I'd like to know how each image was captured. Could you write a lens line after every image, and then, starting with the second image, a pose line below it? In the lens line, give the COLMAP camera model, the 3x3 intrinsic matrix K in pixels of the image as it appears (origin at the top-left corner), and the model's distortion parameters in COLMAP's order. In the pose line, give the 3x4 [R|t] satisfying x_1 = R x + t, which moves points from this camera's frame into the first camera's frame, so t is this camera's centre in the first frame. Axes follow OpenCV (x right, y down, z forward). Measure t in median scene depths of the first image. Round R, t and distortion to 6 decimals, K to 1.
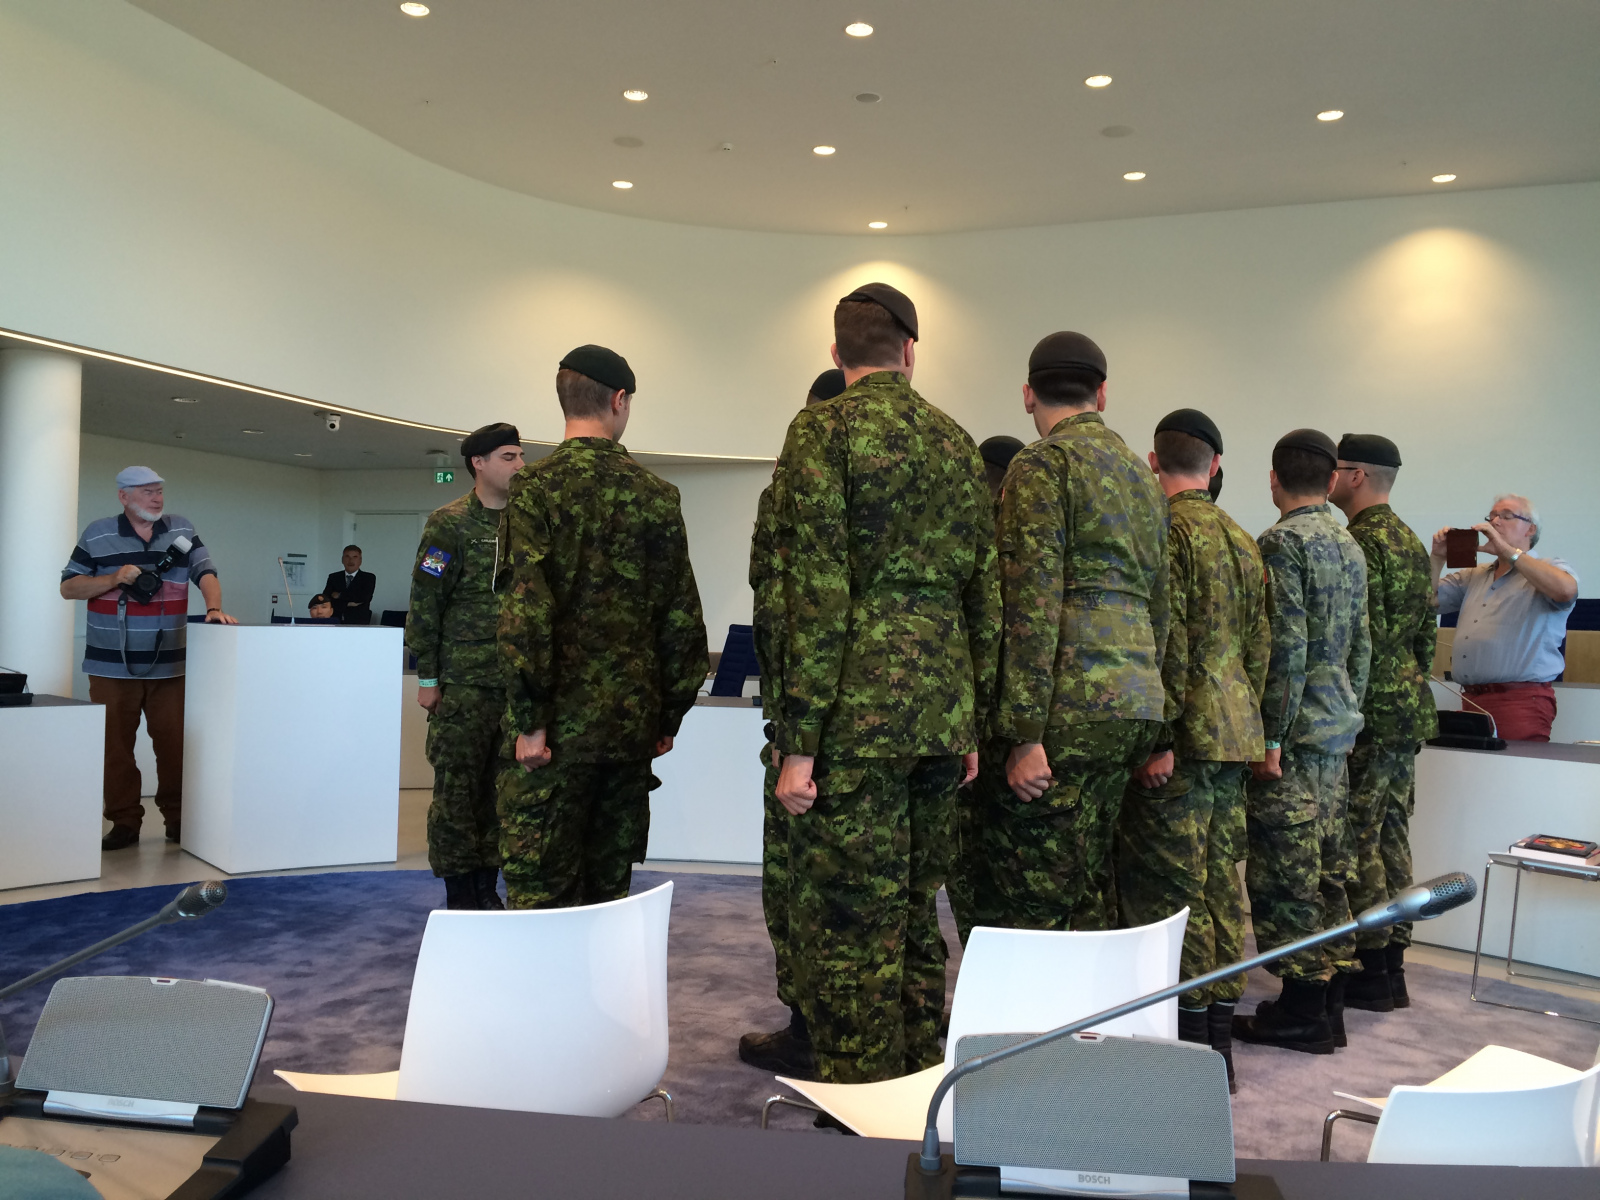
lens RADIAL K [[1354.2, 0, 800.2], [0, 1354.2, 603.6], [0, 0, 1]] dist [0.051089, -0.035874]
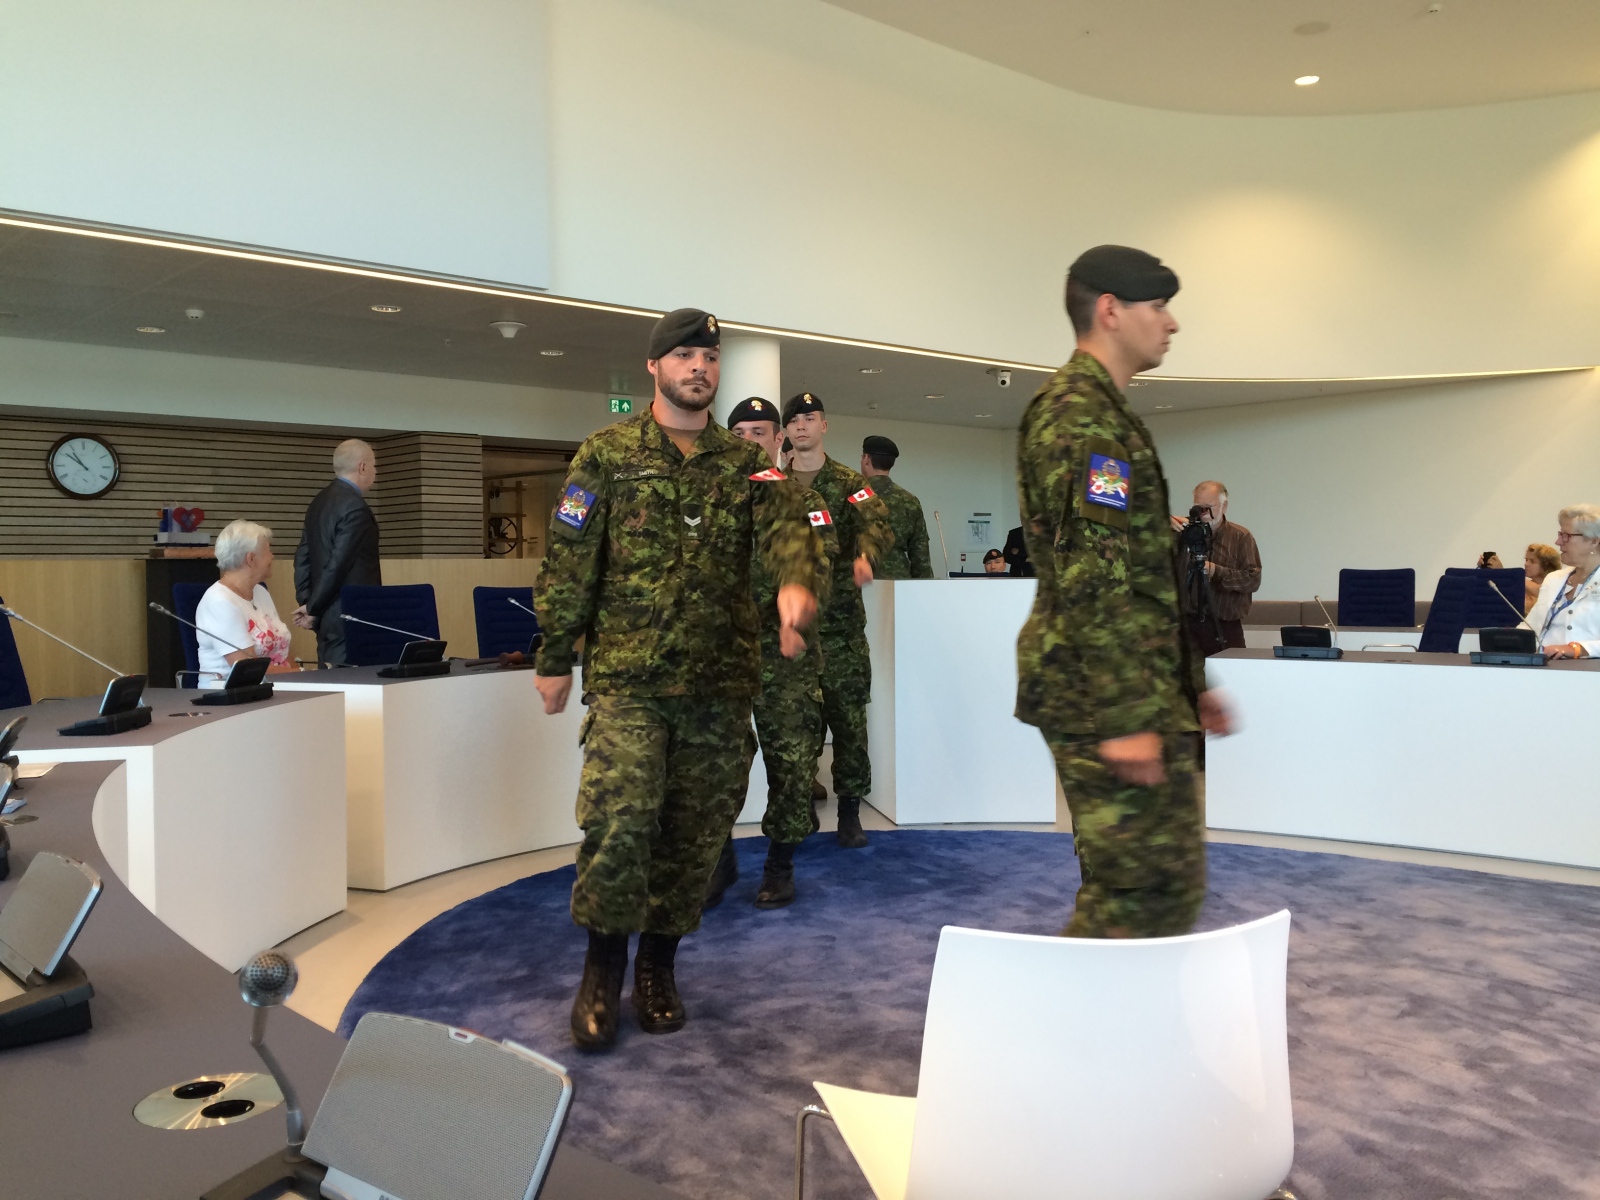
lens RADIAL K [[1354.2, 0, 798.6], [0, 1354.2, 595.7], [0, 0, 1]] dist [0.051089, -0.035874]
pose [[0.875336, -0.018490, -0.483161, 0.013395], [0.031839, 0.999304, 0.019440, 0.006568], [0.482465, -0.032399, 0.875316, 0.103275]]
